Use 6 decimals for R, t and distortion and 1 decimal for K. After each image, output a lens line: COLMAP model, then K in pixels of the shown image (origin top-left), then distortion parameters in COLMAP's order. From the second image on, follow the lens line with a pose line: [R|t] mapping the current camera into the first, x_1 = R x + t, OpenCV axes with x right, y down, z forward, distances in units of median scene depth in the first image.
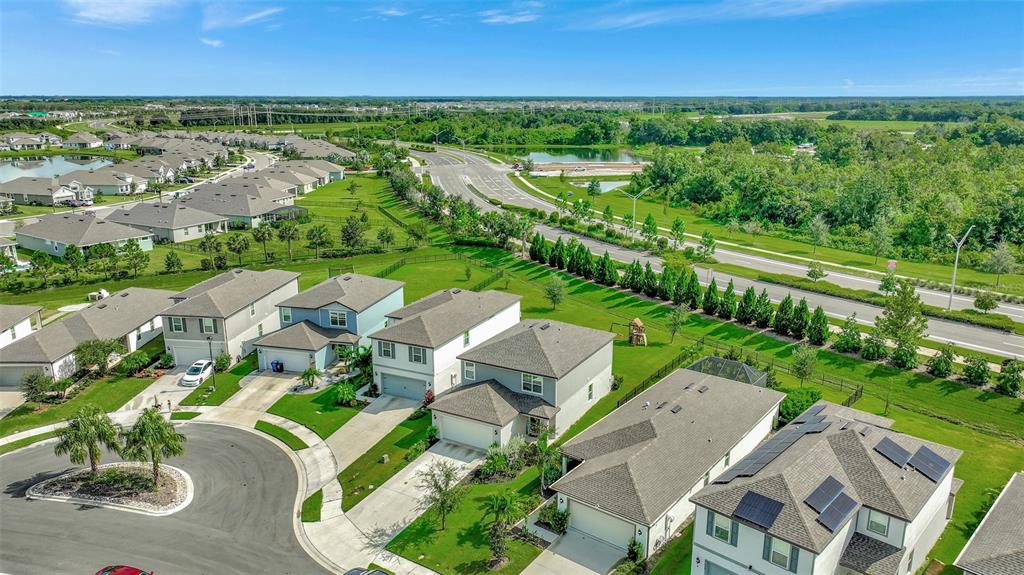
lens RADIAL K [[702.5, 0, 502.7], [0, 702.5, 288.0], [0, 0, 1]] dist [0.012311, 0.000900]
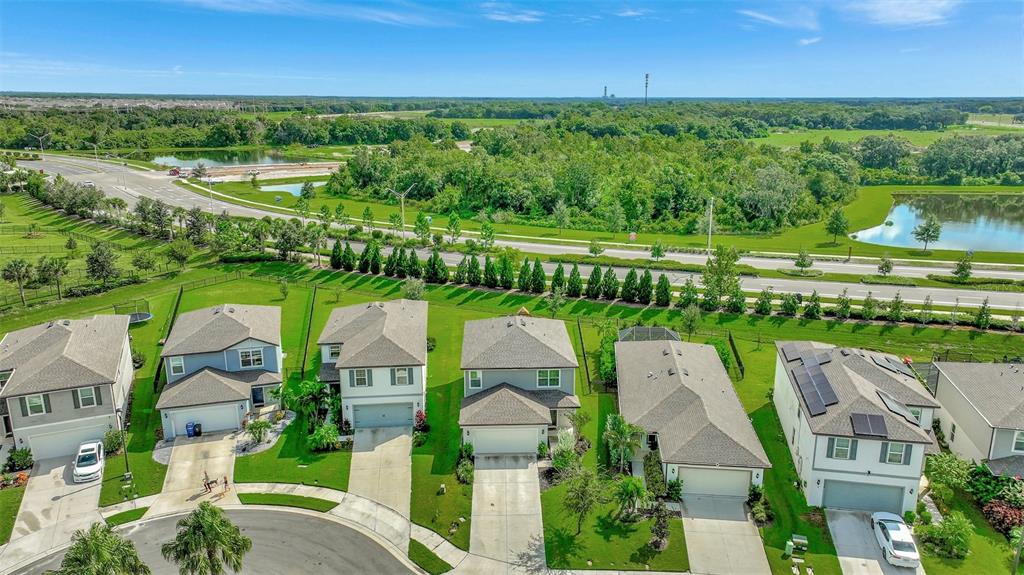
lens RADIAL K [[707.5, 0, 512.0], [0, 707.5, 287.5], [0, 0, 1]] dist [0.016182, 0.003699]
pose [[0.851363, -0.132431, 0.507586, -0.237592], [0.133182, 0.990472, 0.035035, -0.016671], [-0.507390, 0.037774, 0.860888, 0.069287]]
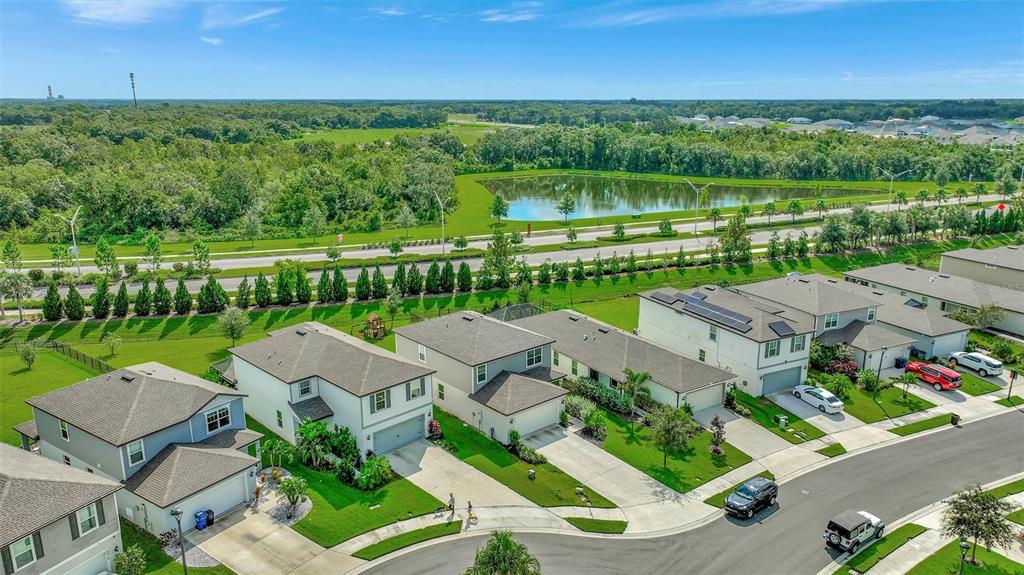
lens RADIAL K [[707.5, 0, 512.0], [0, 707.5, 287.5], [0, 0, 1]] dist [0.016182, 0.003699]
pose [[0.346163, -0.240049, 0.906944, -0.449104], [0.245929, 0.956125, 0.159200, -0.072535], [-0.905367, 0.167935, 0.390010, 0.275565]]
